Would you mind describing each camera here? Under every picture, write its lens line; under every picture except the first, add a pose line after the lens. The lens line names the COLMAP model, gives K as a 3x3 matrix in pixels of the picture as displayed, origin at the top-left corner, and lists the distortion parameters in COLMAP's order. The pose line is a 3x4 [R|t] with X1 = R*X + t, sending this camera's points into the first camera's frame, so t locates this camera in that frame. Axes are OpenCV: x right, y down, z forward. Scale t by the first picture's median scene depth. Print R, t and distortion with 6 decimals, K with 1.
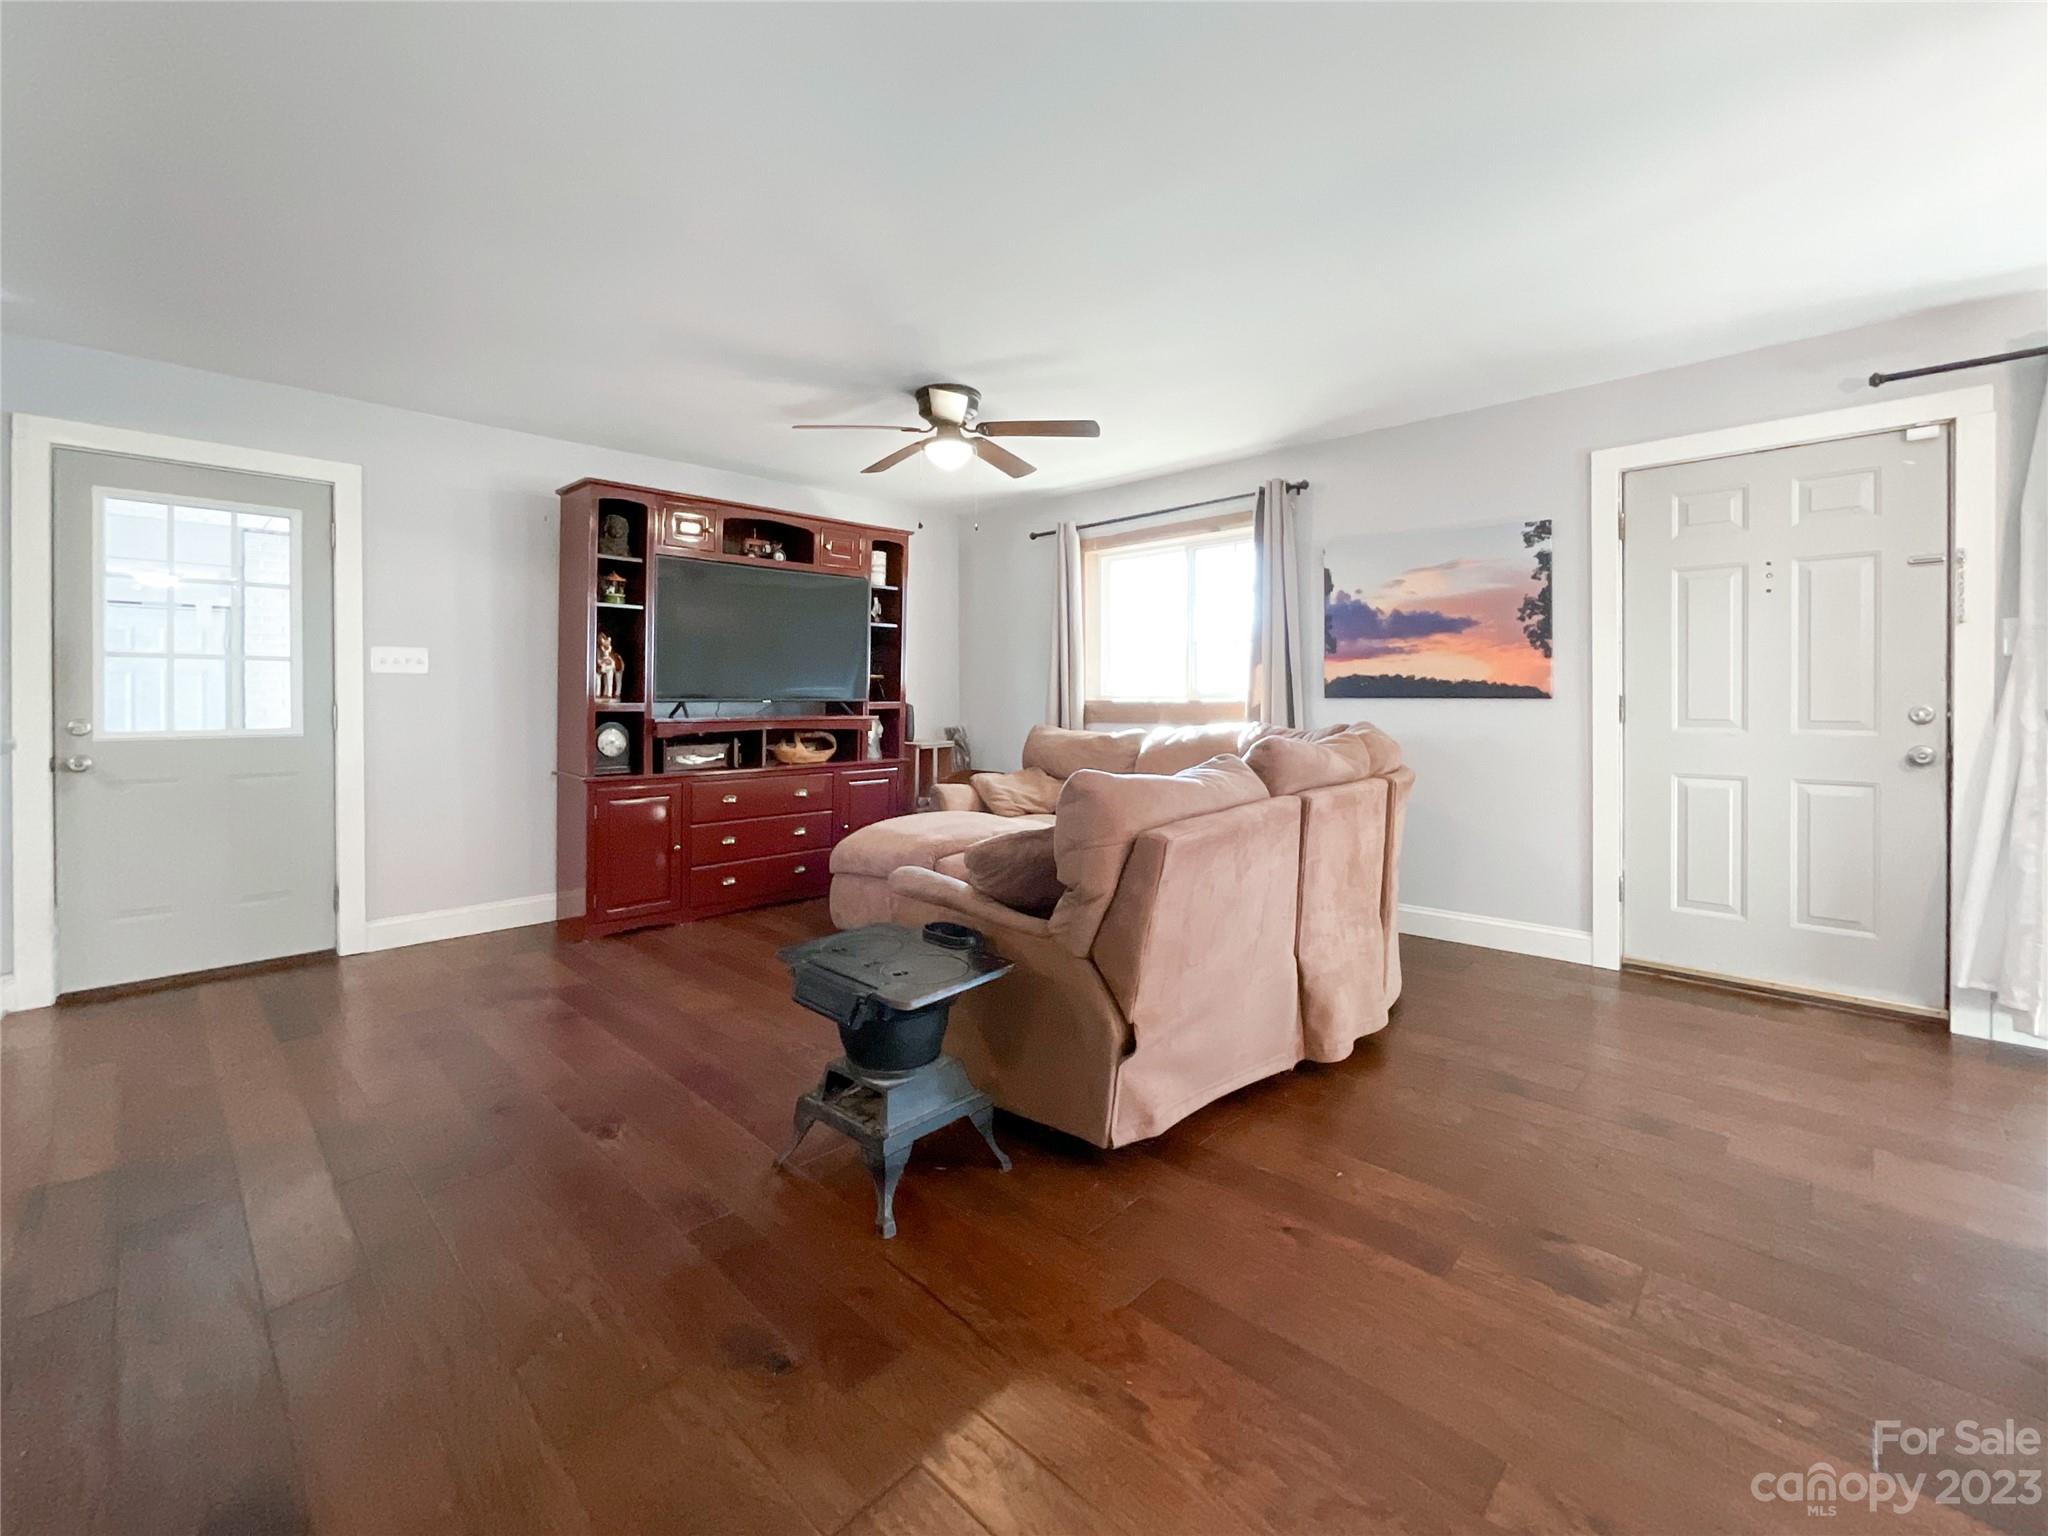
lens RADIAL K [[829.7, 0, 1022.0], [0, 829.7, 710.3], [0, 0, 1]] dist [-0.000630, 0.000074]
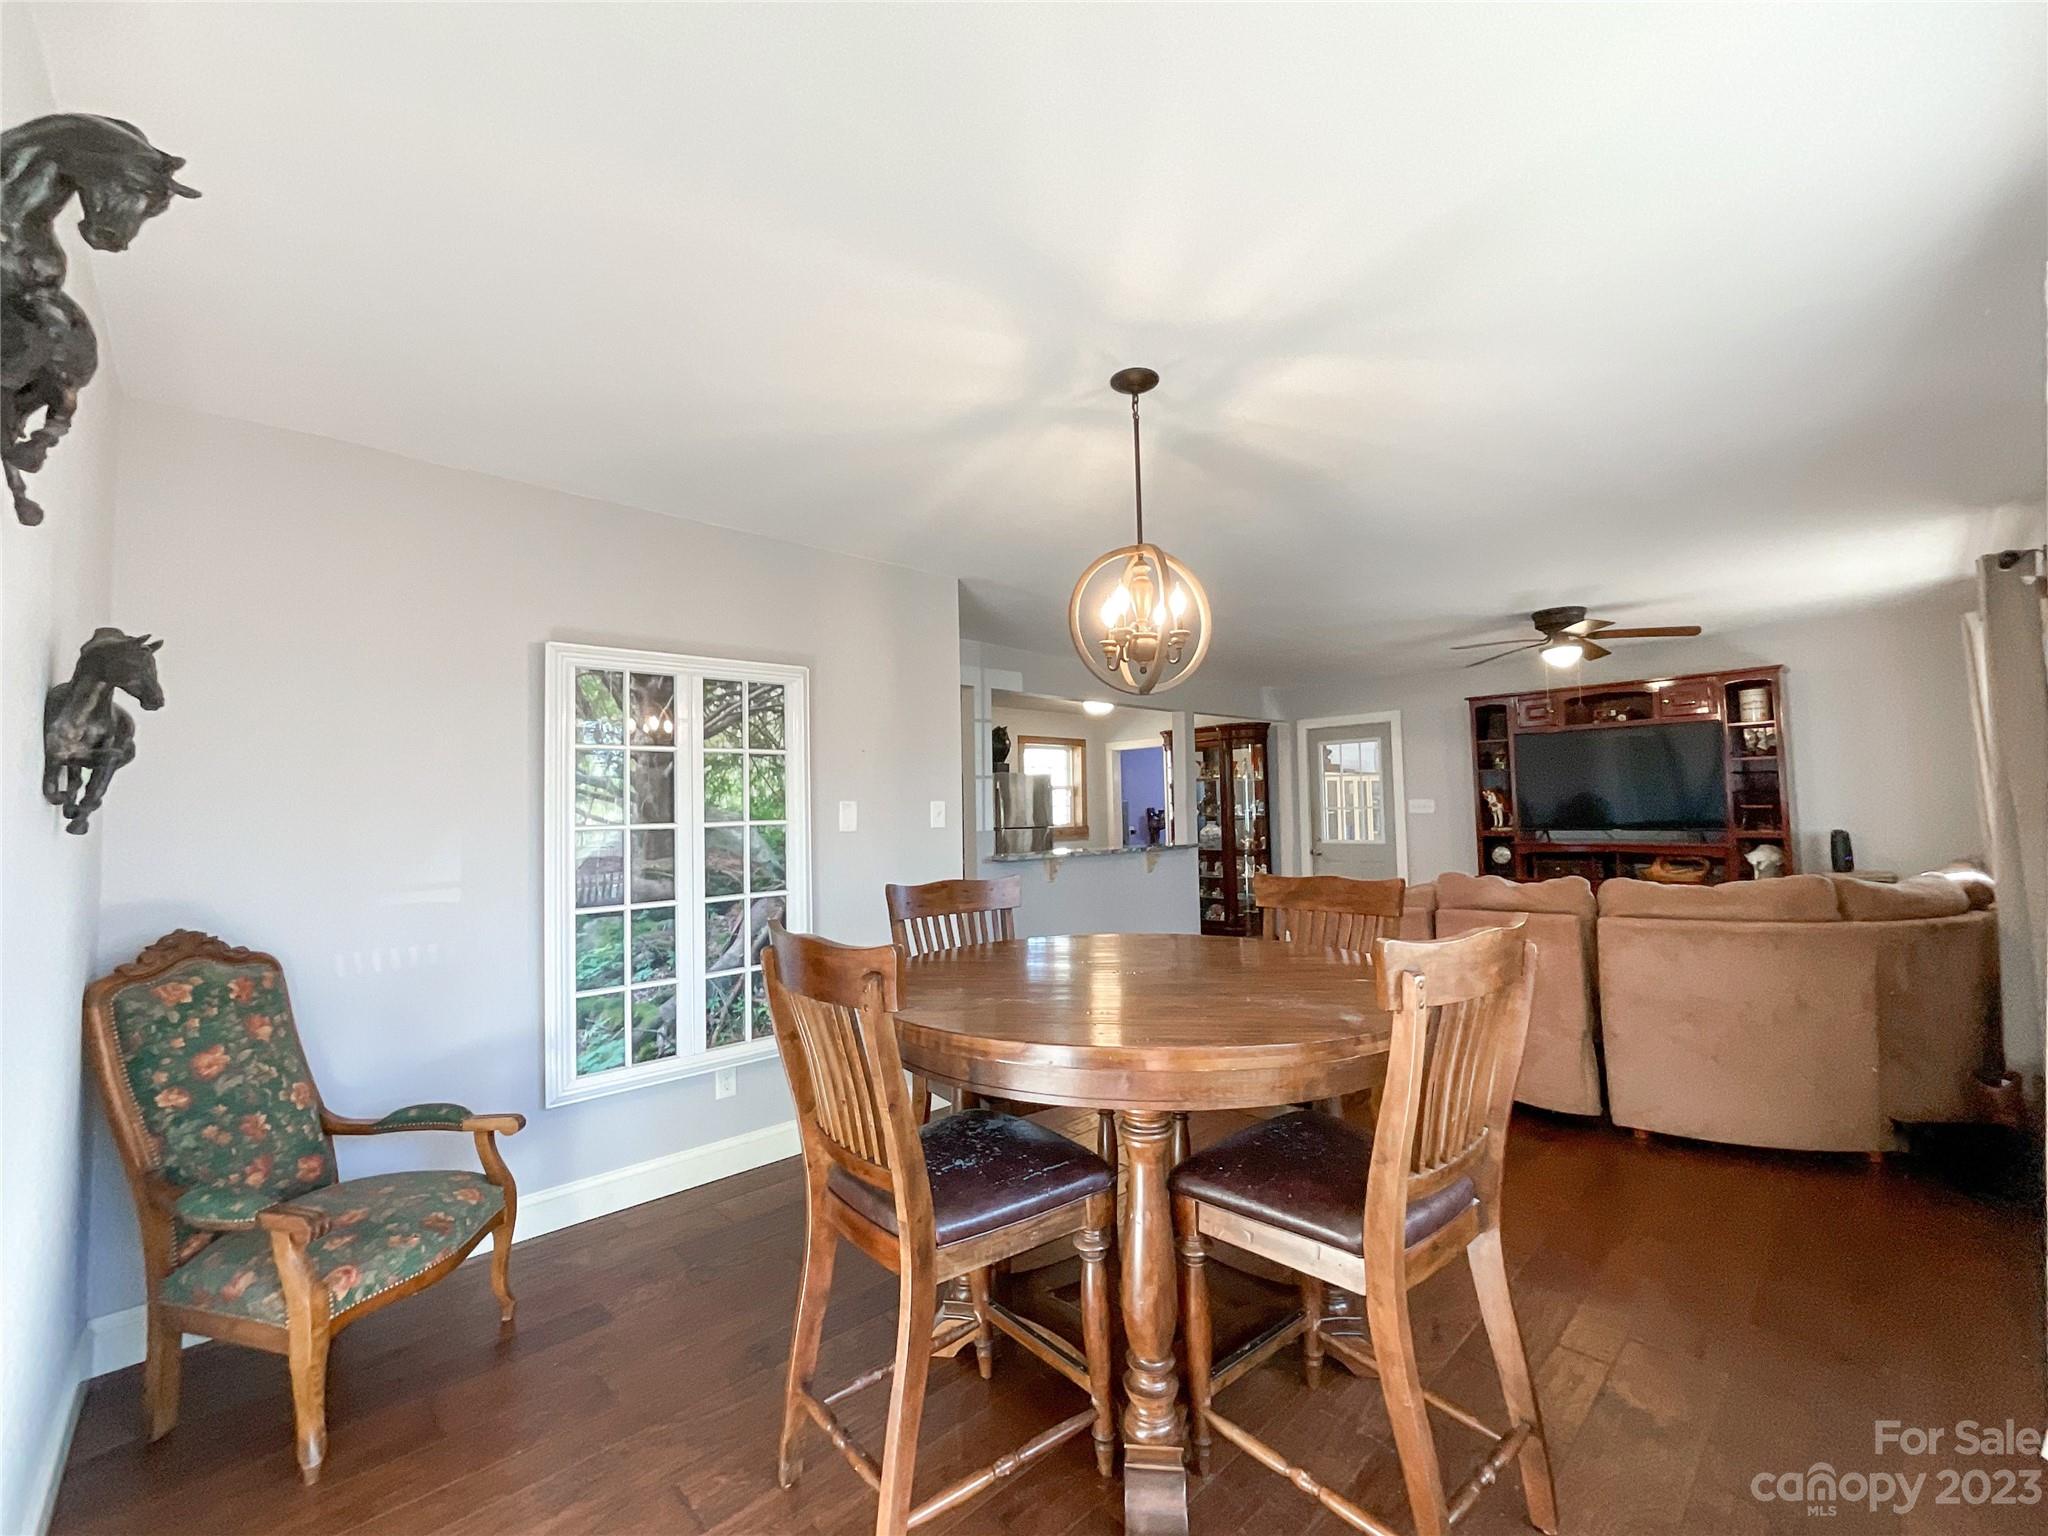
lens RADIAL K [[863.9, 0, 1033.3], [0, 863.9, 763.6], [0, 0, 1]] dist [-0.000779, 0.000714]
pose [[0.013863, -0.047822, -0.998760, 1.264706], [0.014625, 0.998758, -0.047619, -0.078202], [0.999797, -0.013947, 0.014546, 0.079948]]
